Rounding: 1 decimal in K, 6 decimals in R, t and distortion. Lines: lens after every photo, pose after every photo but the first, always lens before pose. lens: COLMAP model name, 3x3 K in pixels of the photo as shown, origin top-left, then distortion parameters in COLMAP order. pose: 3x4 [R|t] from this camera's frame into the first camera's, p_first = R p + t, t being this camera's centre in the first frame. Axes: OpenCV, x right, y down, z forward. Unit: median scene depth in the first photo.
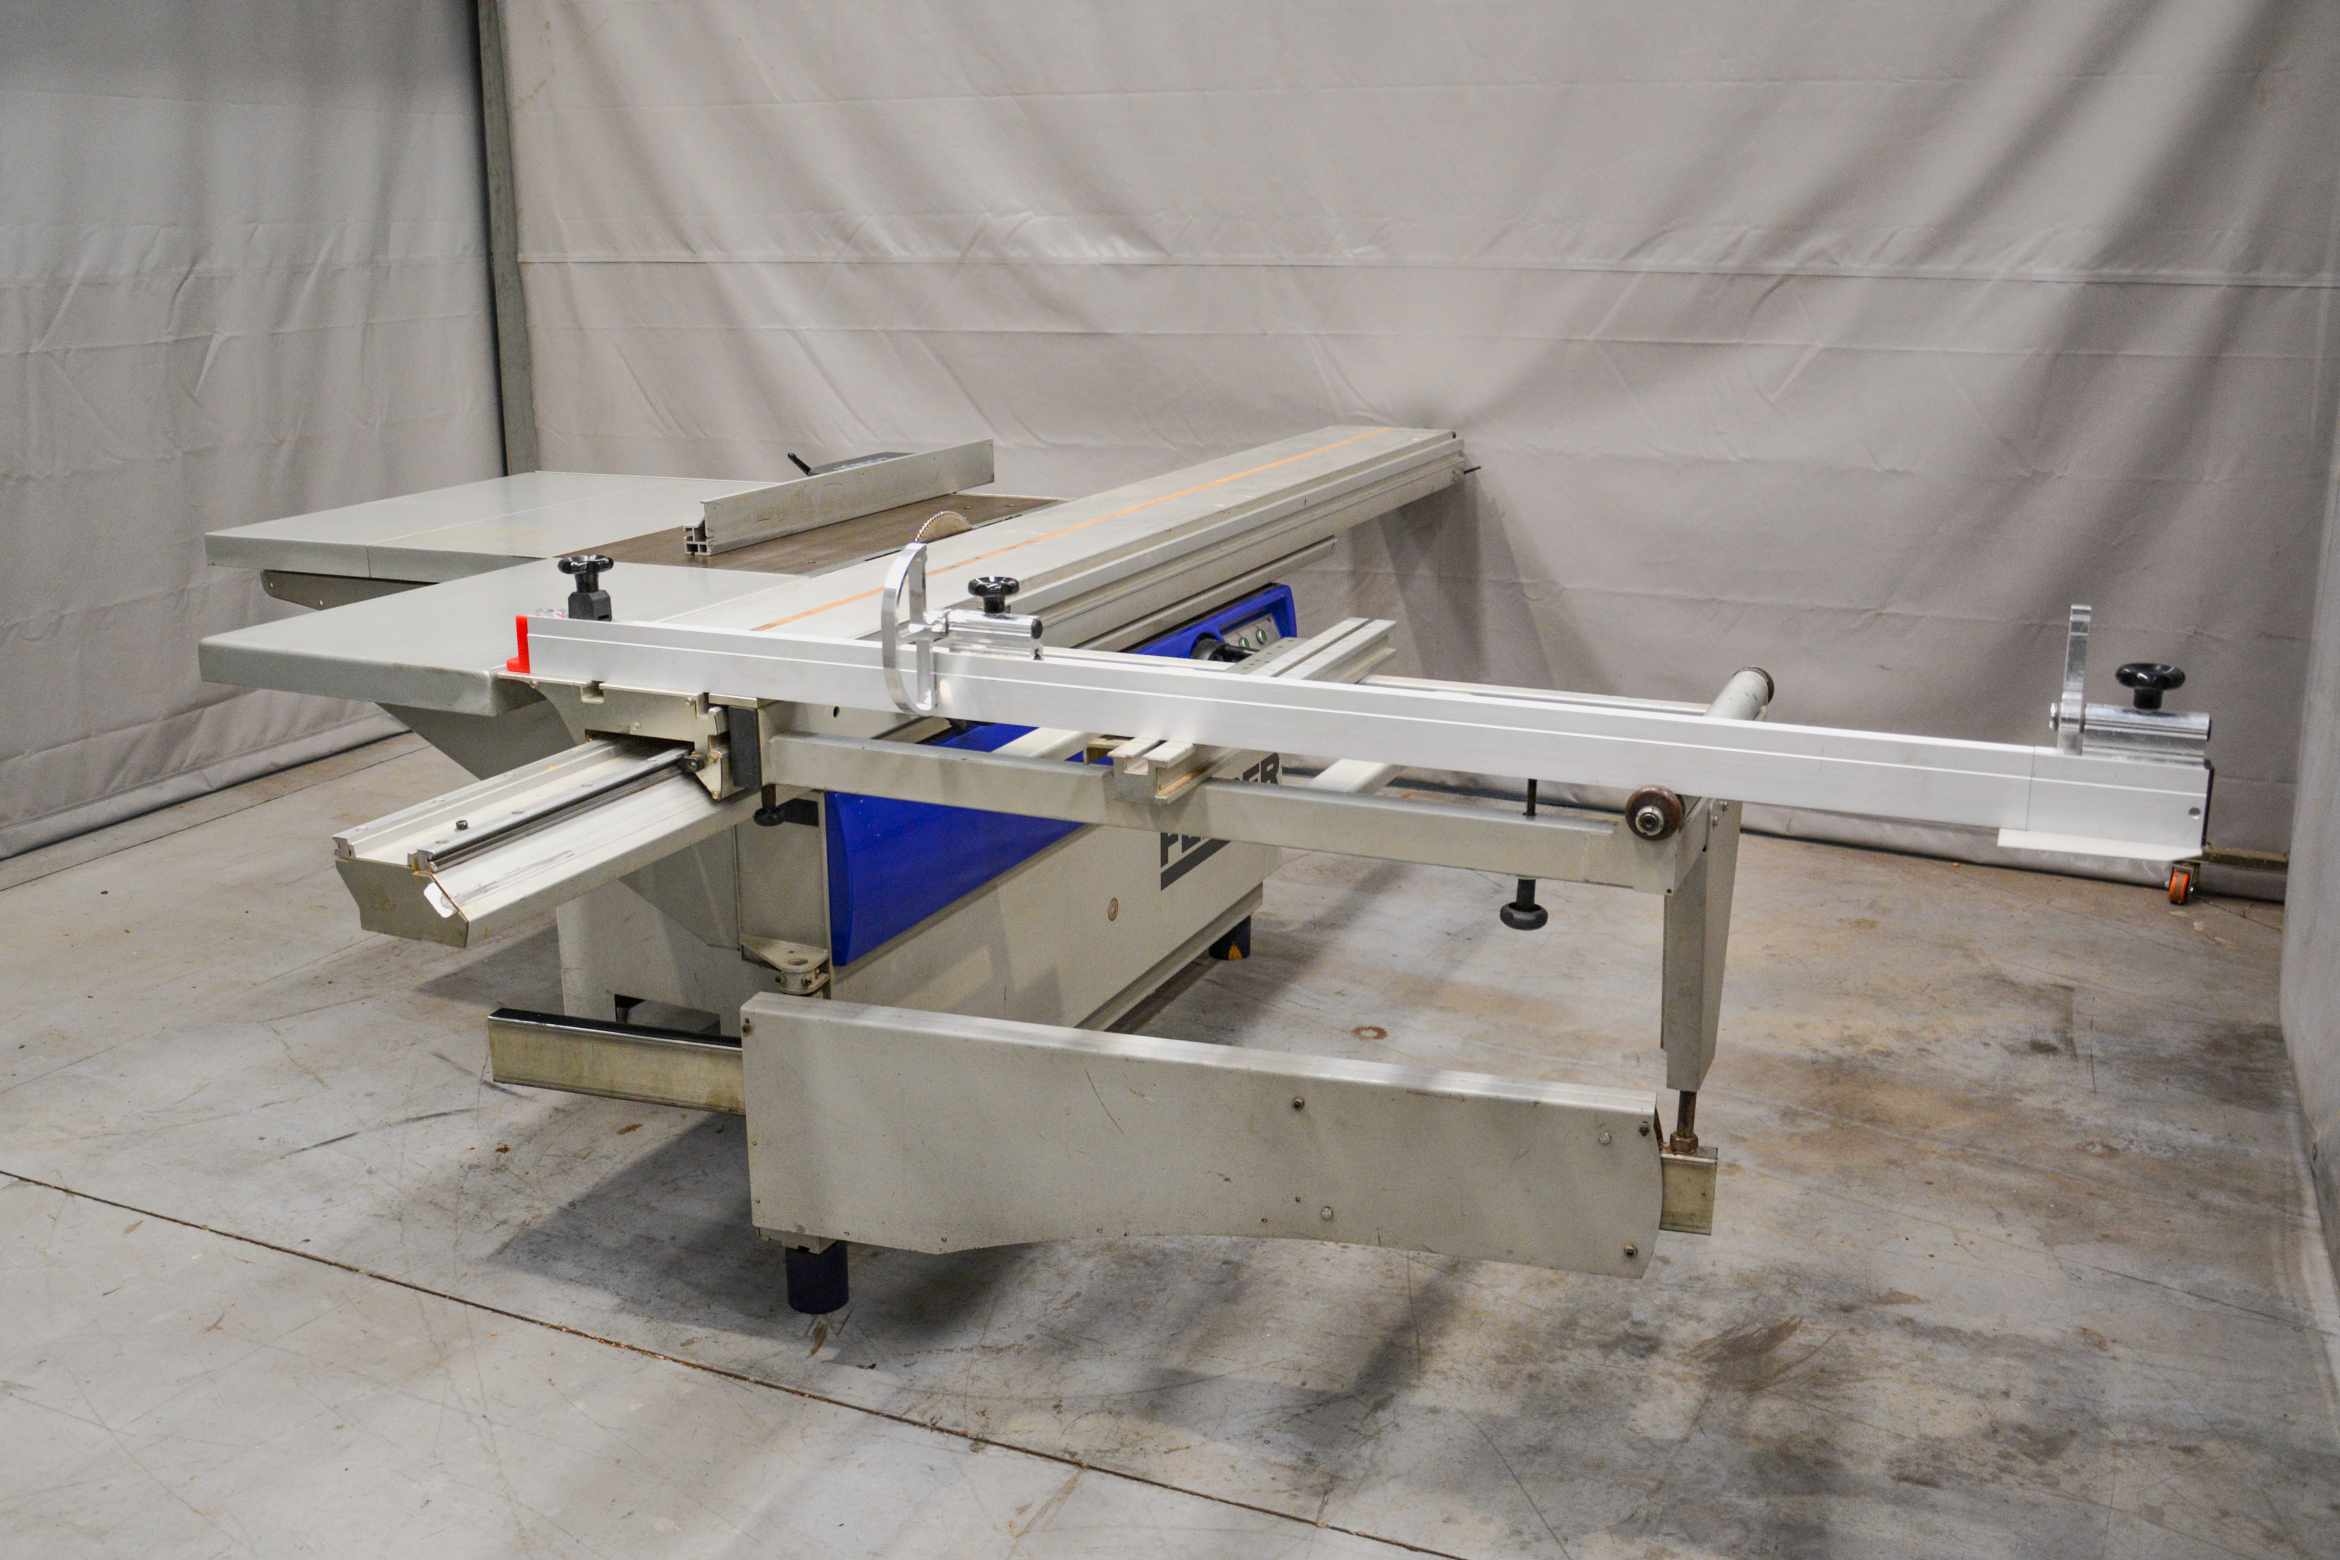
lens RADIAL K [[2155.2, 0, 1094.4], [0, 2155.2, 690.8], [0, 0, 1]] dist [-0.050508, 0.000000]
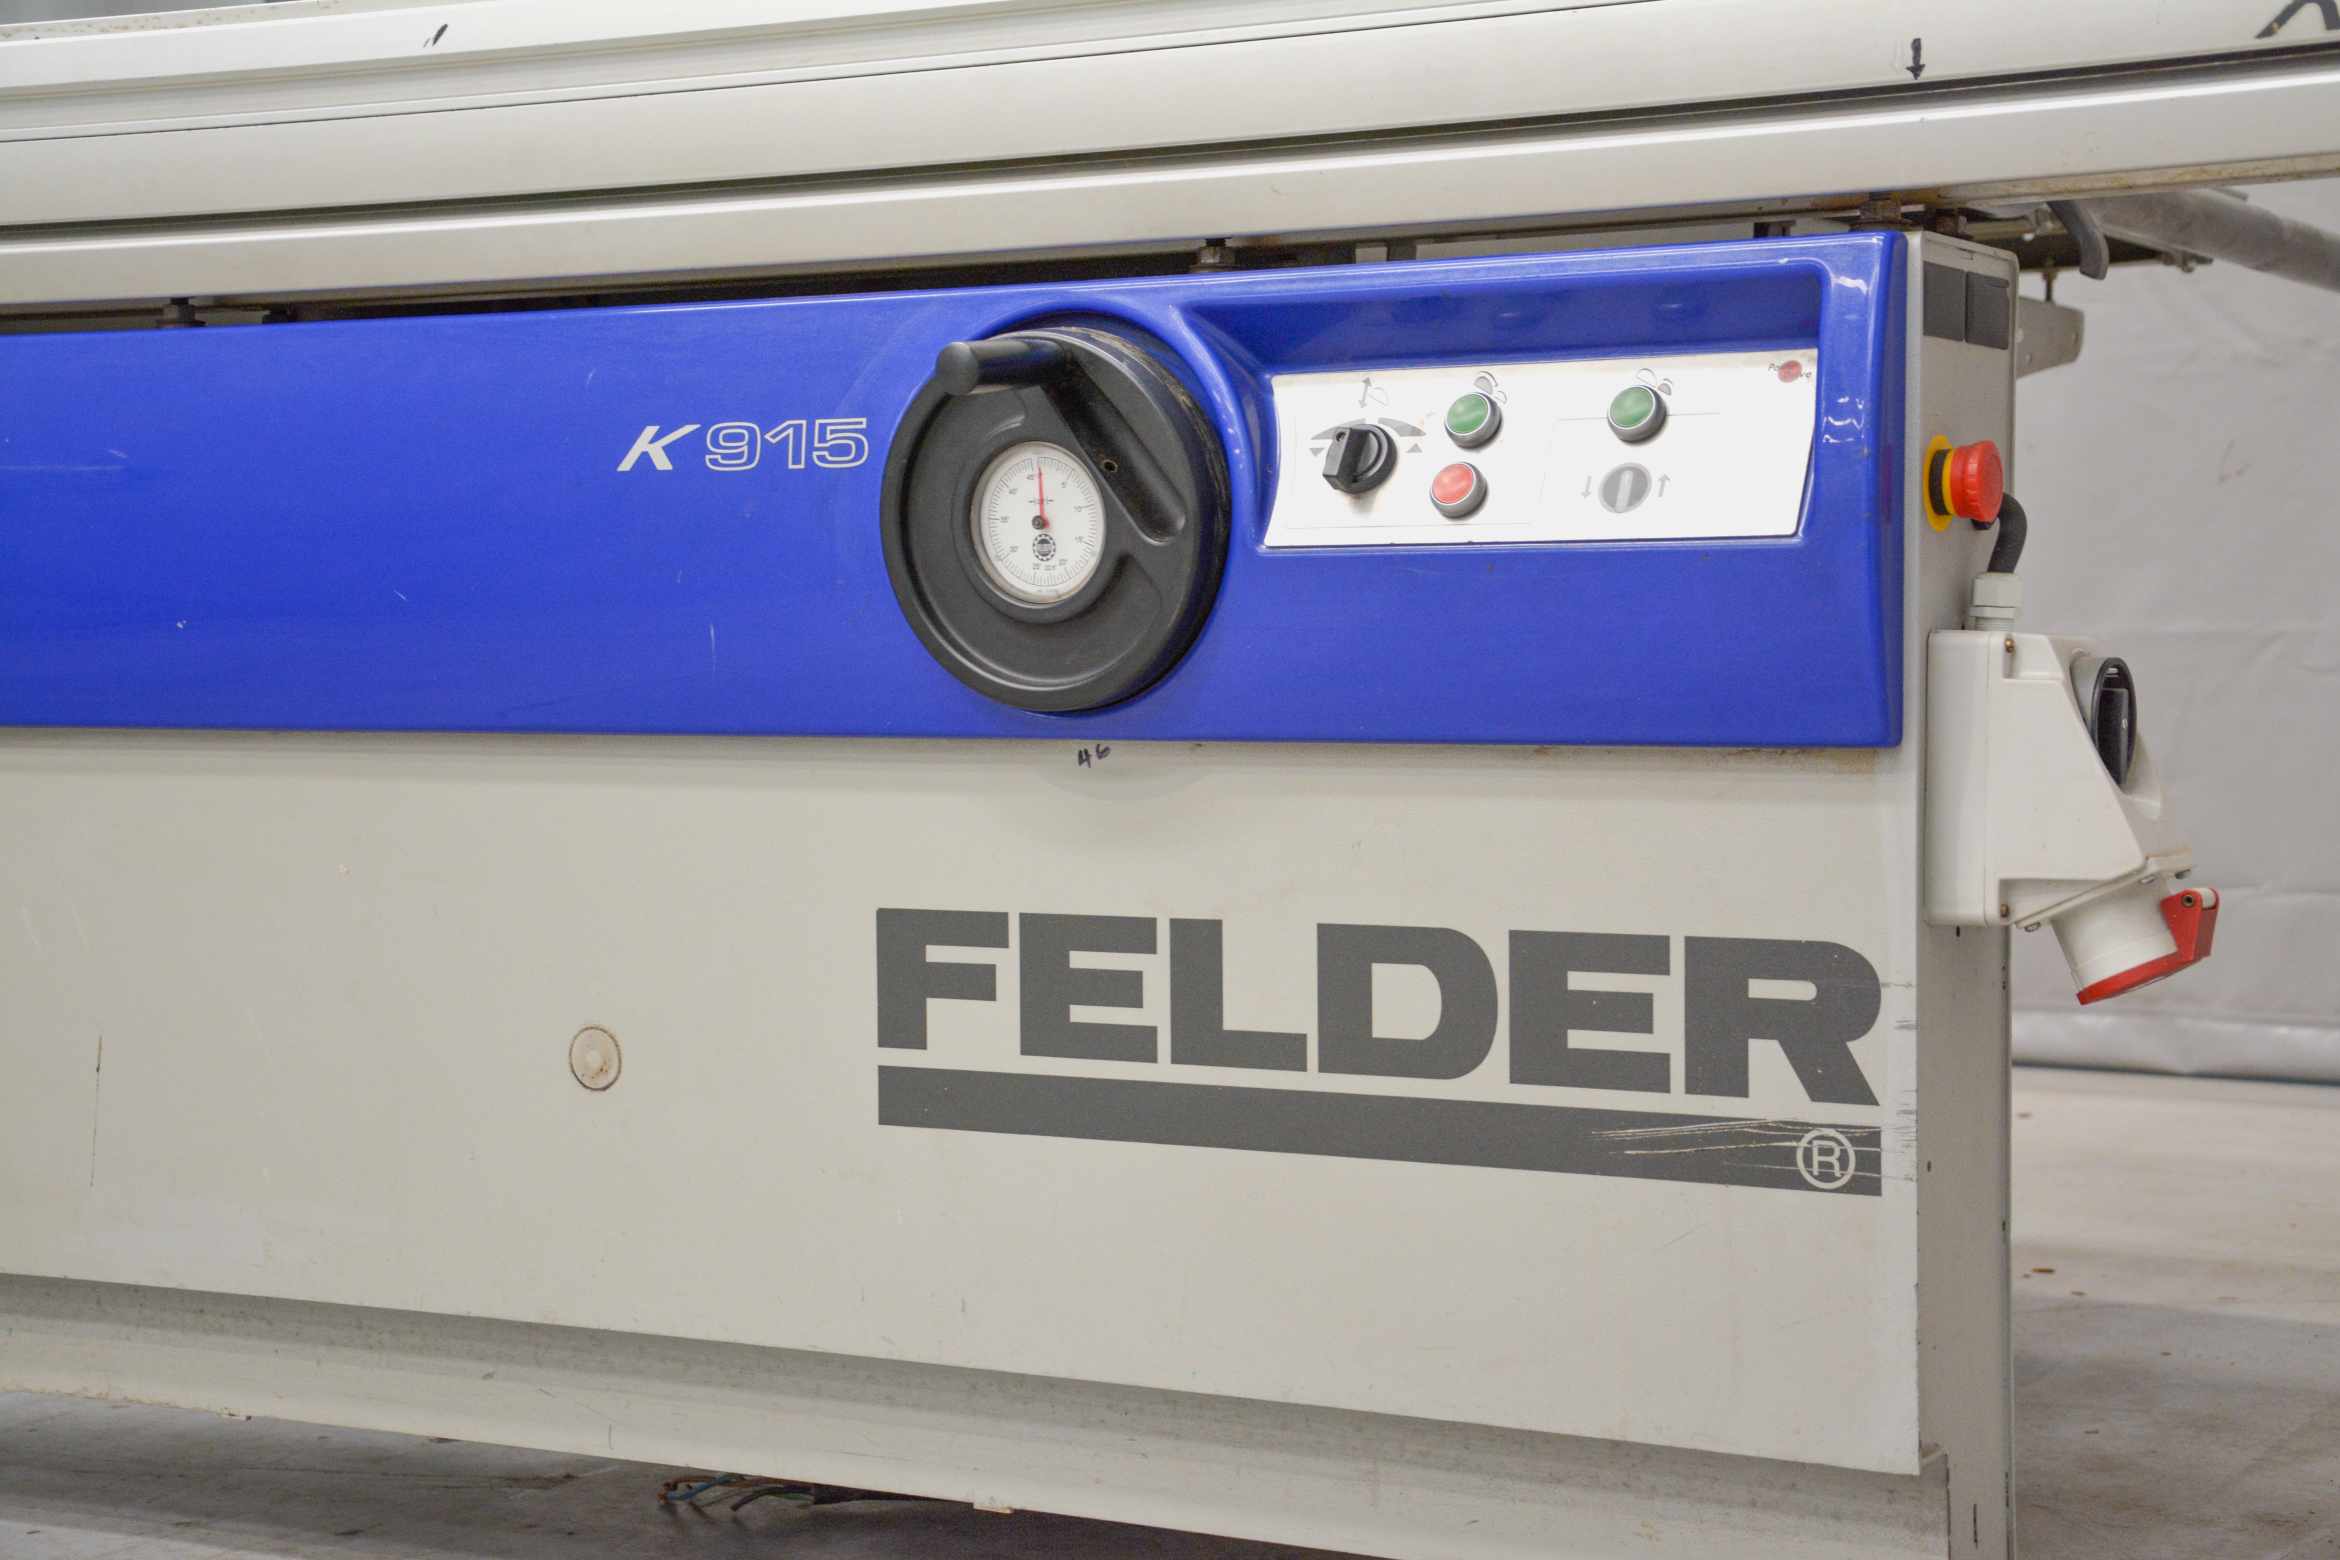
lens RADIAL K [[3836.3, 0, 1091.8], [0, 3836.3, 823.1], [0, 0, 1]] dist [0.220332, 0.000000]
pose [[-0.077557, 0.063848, -0.994941, 0.464608], [-0.222743, 0.971613, 0.079714, -0.000119], [0.971787, 0.227799, -0.061133, 0.850068]]
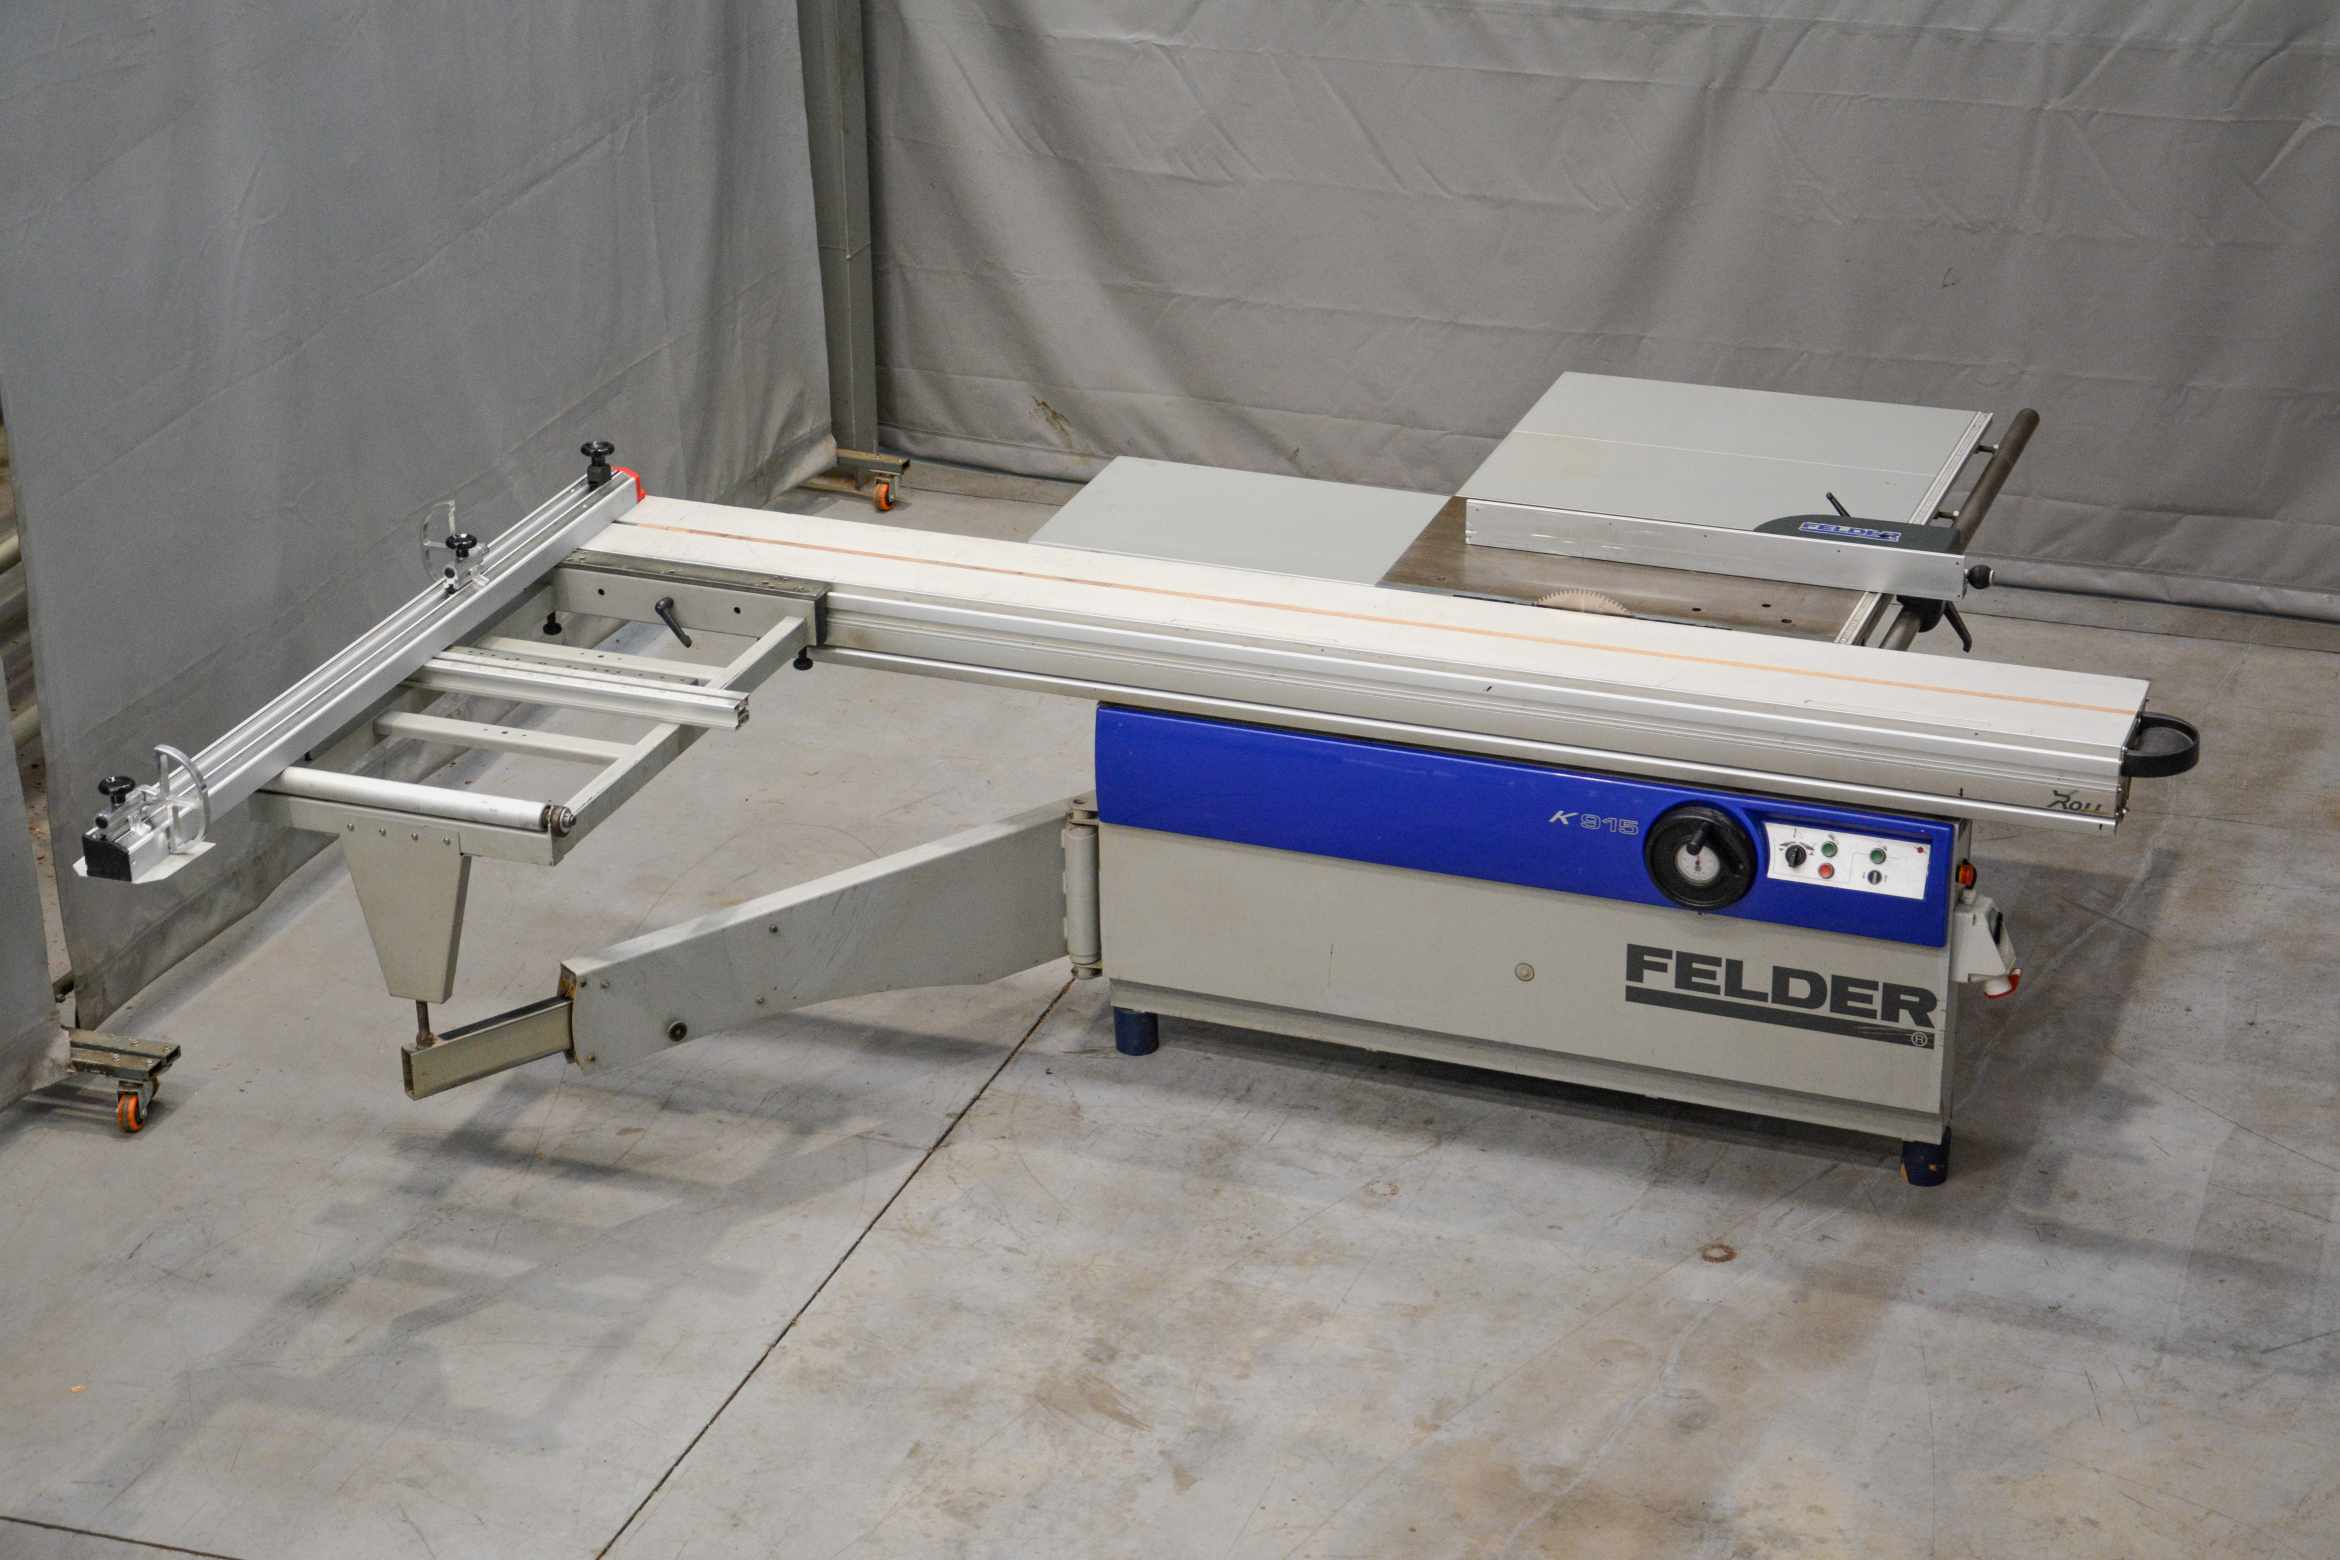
lens RADIAL K [[4197.3, 0, 1171.8], [0, 4197.3, 809.0], [0, 0, 1]] dist [0.288539, 0.000000]
pose [[0.092310, 0.433373, -0.896475, 1.455911], [-0.216276, 0.887551, 0.406789, -0.624737], [0.971959, 0.156335, 0.175658, 0.332396]]
